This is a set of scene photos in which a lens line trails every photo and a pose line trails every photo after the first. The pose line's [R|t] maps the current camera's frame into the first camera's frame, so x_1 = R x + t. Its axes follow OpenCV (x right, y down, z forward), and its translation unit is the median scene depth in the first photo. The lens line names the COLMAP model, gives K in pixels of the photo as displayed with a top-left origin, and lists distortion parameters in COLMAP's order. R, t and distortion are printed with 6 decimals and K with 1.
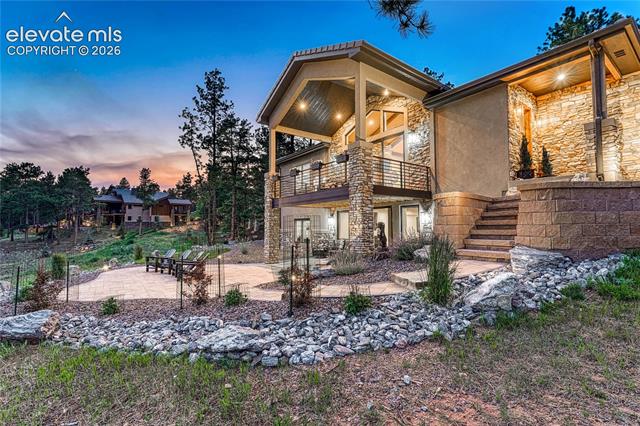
lens RADIAL K [[292.9, 0, 320.0], [0, 292.9, 213.0], [0, 0, 1]] dist [0.000783, 0.000034]
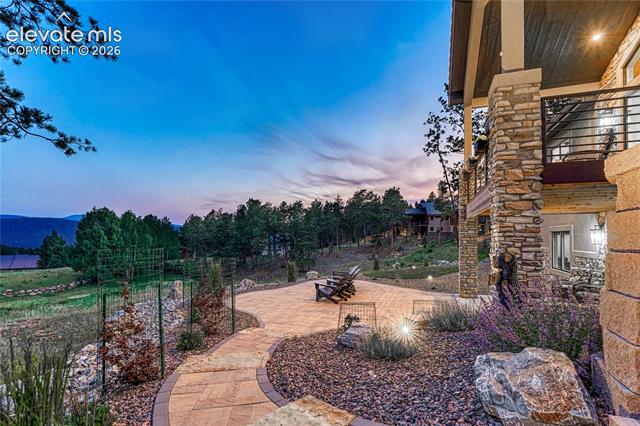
lens RADIAL K [[298.5, 0, 331.2], [0, 298.5, 229.1], [0, 0, 1]] dist [0.001906, 0.000392]
pose [[0.577827, -0.013250, -0.816052, 0.133272], [0.033571, 0.999408, 0.007543, -0.004761], [0.815468, -0.031754, 0.577930, 0.178292]]
